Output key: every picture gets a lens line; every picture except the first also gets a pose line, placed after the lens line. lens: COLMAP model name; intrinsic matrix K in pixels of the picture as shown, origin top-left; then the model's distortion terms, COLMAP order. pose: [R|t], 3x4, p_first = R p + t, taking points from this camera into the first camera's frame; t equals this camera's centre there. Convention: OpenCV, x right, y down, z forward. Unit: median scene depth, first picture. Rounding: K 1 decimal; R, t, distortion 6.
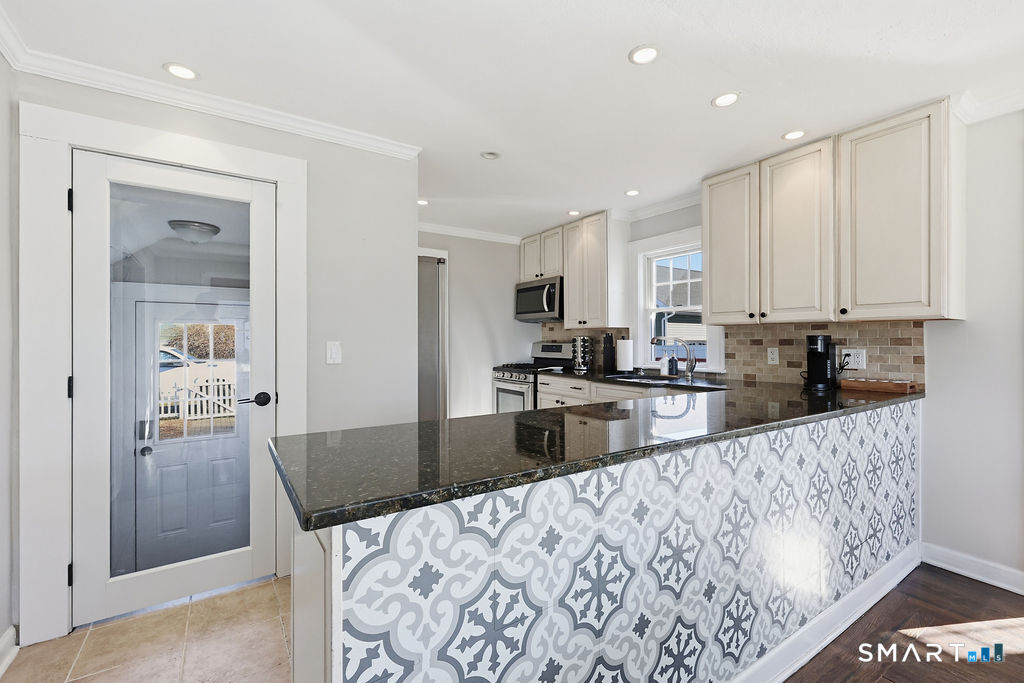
lens RADIAL K [[437.3, 0, 512.6], [0, 437.3, 338.3], [0, 0, 1]] dist [0.001212, -0.000795]
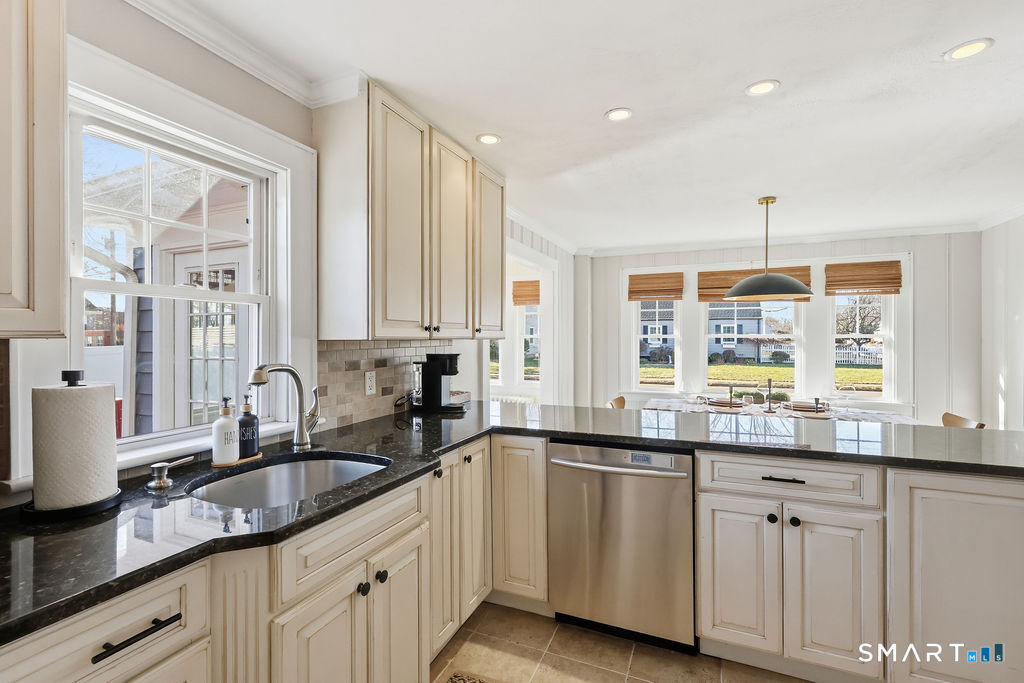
lens RADIAL K [[462.9, 0, 509.9], [0, 462.9, 337.2], [0, 0, 1]] dist [-0.010158, 0.000894]
pose [[-0.548504, 0.003308, 0.836142, -0.117961], [0.001858, 0.999995, -0.002737, -0.023249], [-0.836146, 0.000052, -0.548507, 0.871574]]
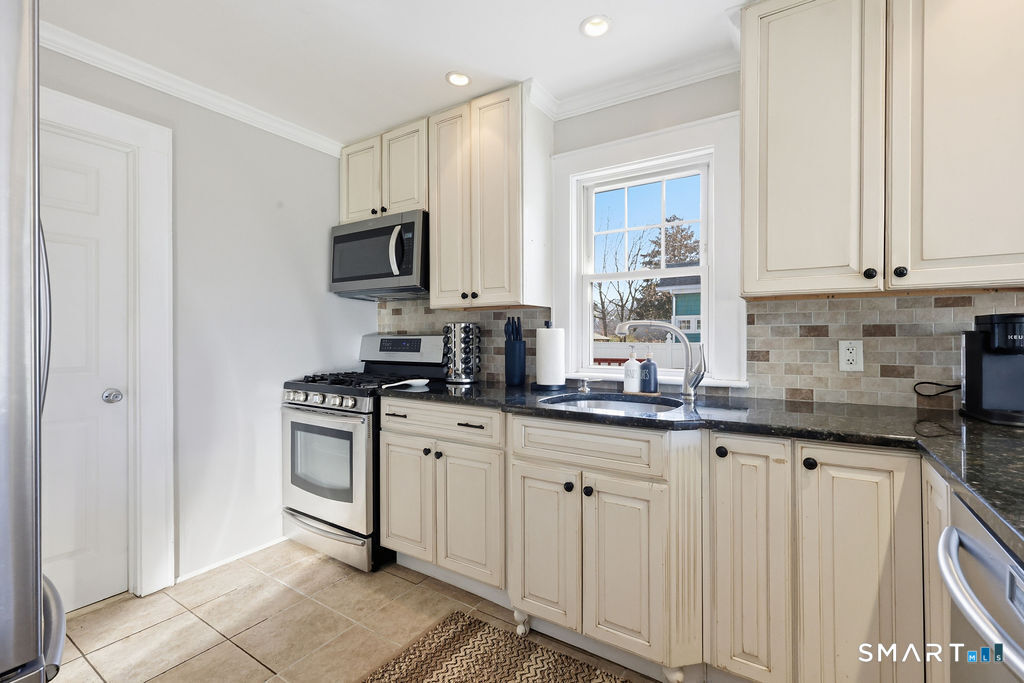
lens RADIAL K [[462.9, 0, 512.9], [0, 462.9, 336.4], [0, 0, 1]] dist [-0.010158, 0.000894]
pose [[0.919152, 0.002939, 0.393893, -0.013221], [-0.004075, 0.999990, 0.002049, 0.011924], [-0.393883, -0.003489, 0.919154, 0.454094]]
